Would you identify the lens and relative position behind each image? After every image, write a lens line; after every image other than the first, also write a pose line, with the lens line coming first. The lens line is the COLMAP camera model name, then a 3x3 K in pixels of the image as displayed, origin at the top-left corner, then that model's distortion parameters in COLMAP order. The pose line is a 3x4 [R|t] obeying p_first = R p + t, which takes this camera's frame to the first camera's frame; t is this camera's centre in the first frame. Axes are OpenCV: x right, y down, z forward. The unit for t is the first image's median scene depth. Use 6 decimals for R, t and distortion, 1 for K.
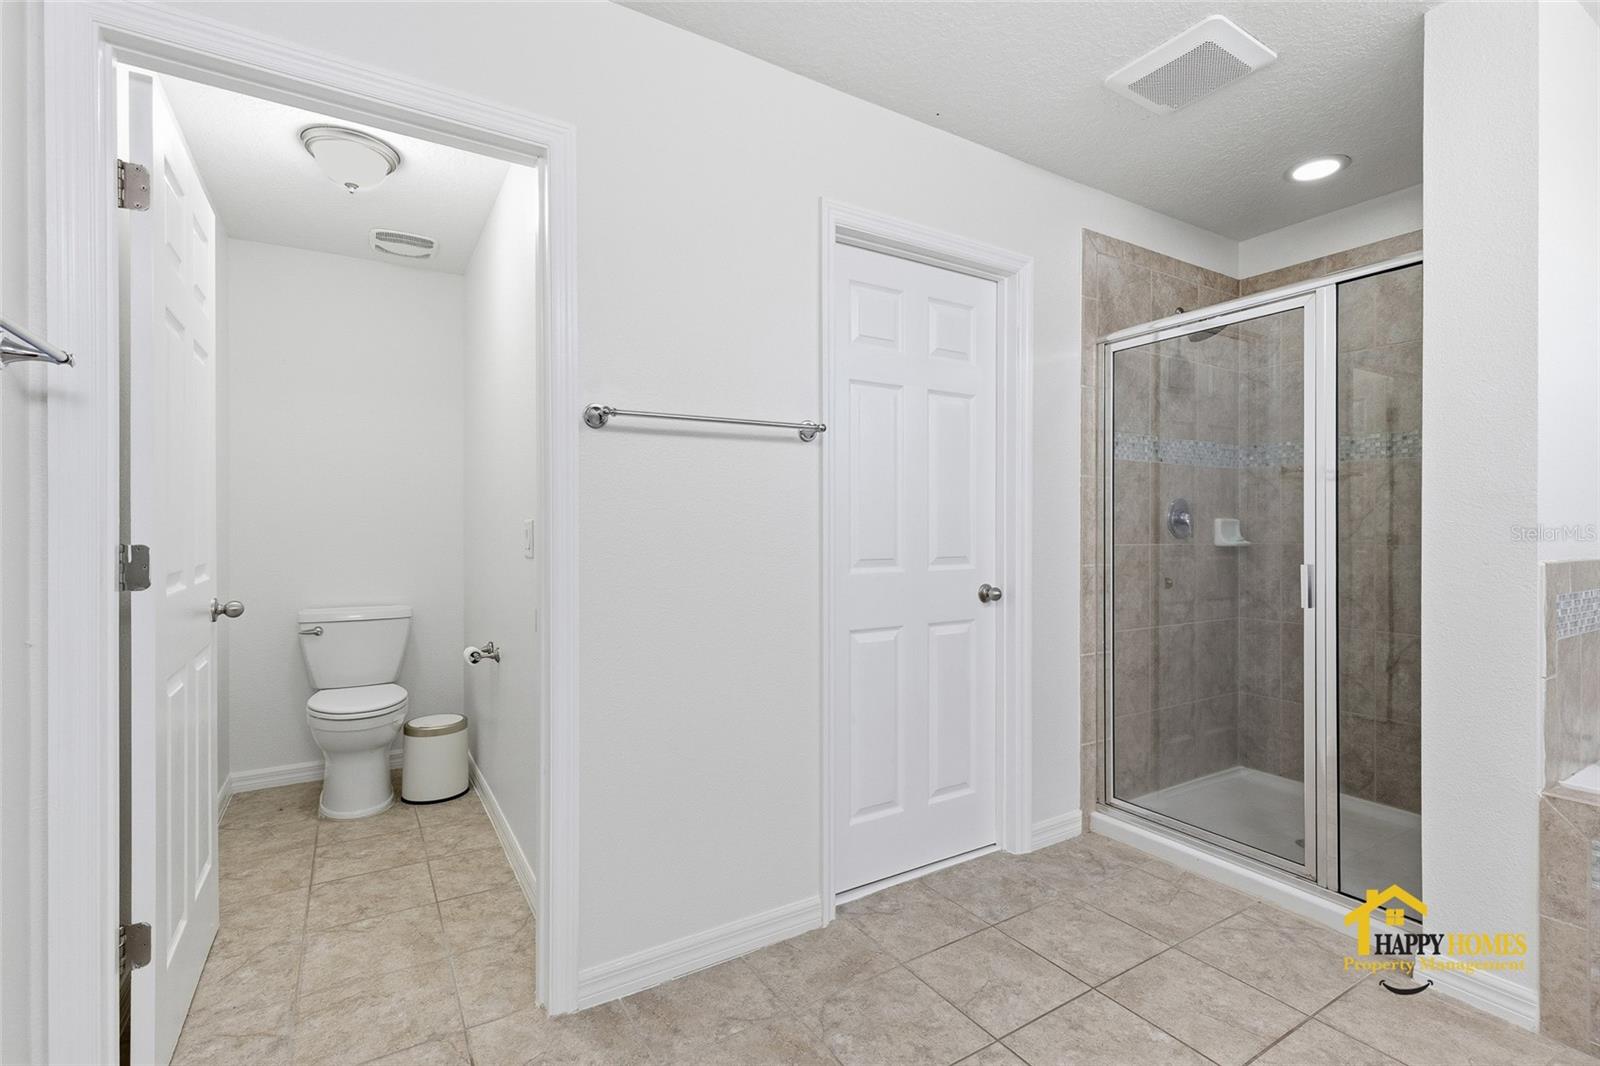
lens RADIAL K [[729.8, 0, 807.2], [0, 729.8, 531.2], [0, 0, 1]] dist [0.011205, -0.000643]
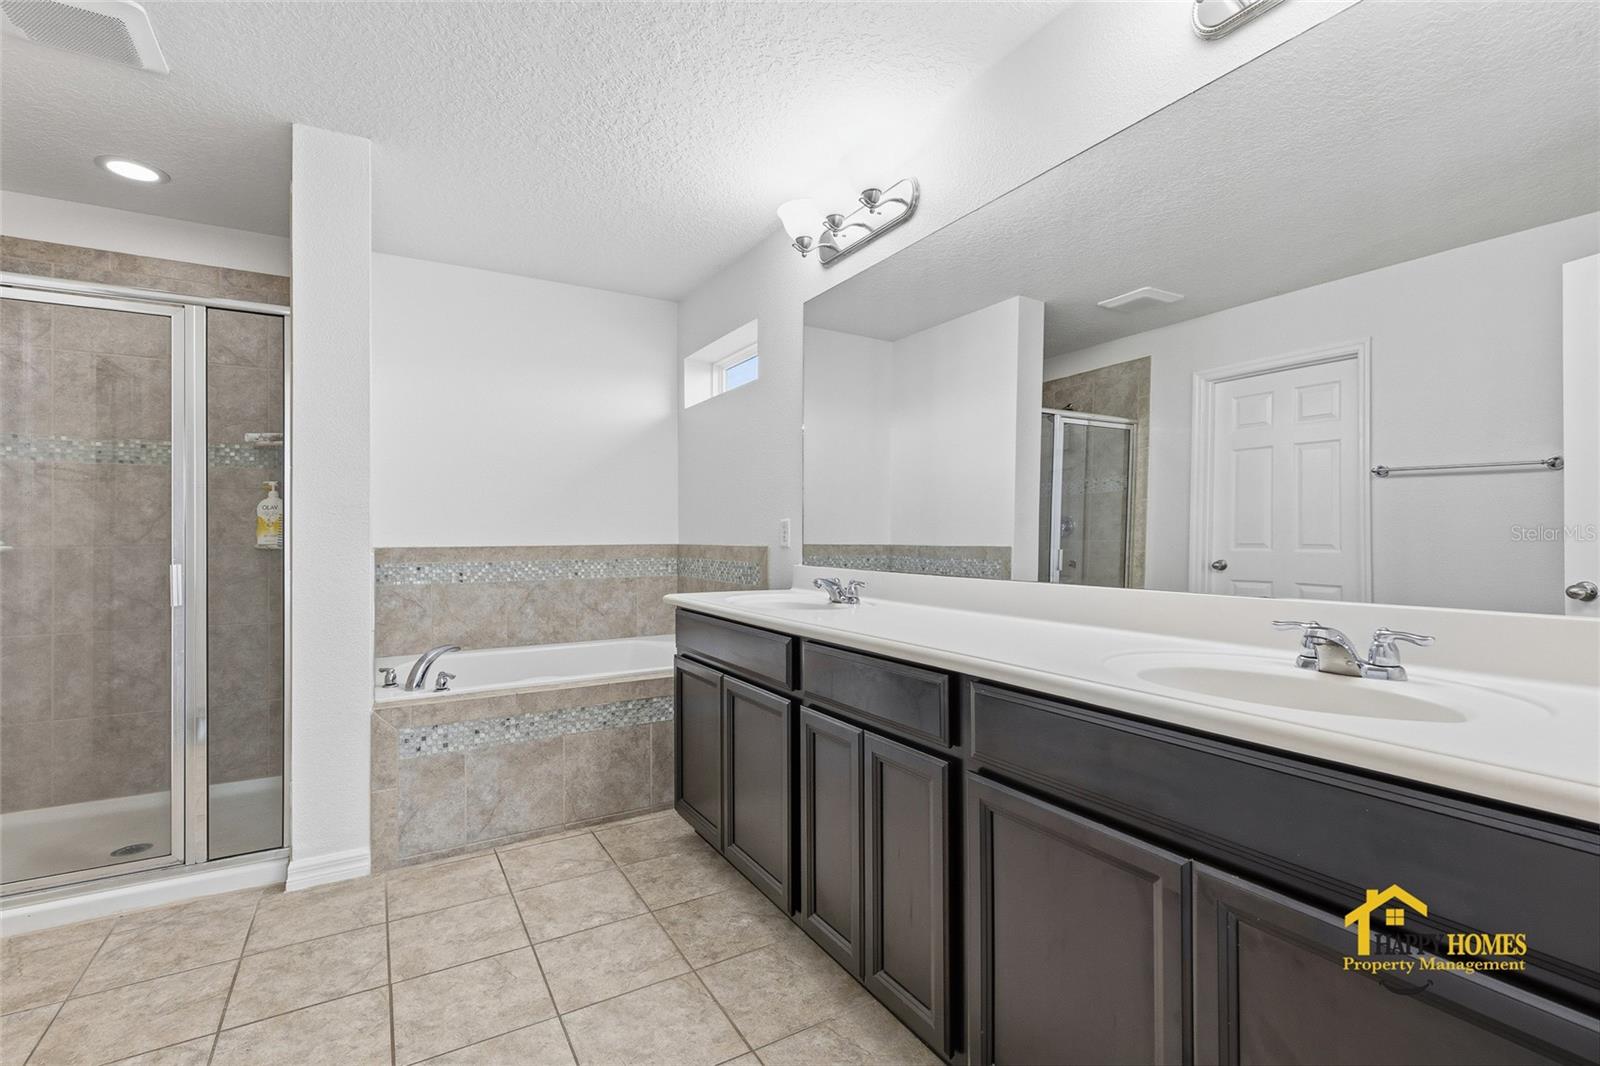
lens RADIAL K [[729.8, 0, 810.2], [0, 729.8, 526.9], [0, 0, 1]] dist [0.011205, -0.000643]
pose [[0.014144, 0.013157, 0.999813, -0.398929], [0.006130, 0.999893, -0.013244, 0.014327], [-0.999881, 0.006316, 0.014062, 0.091714]]
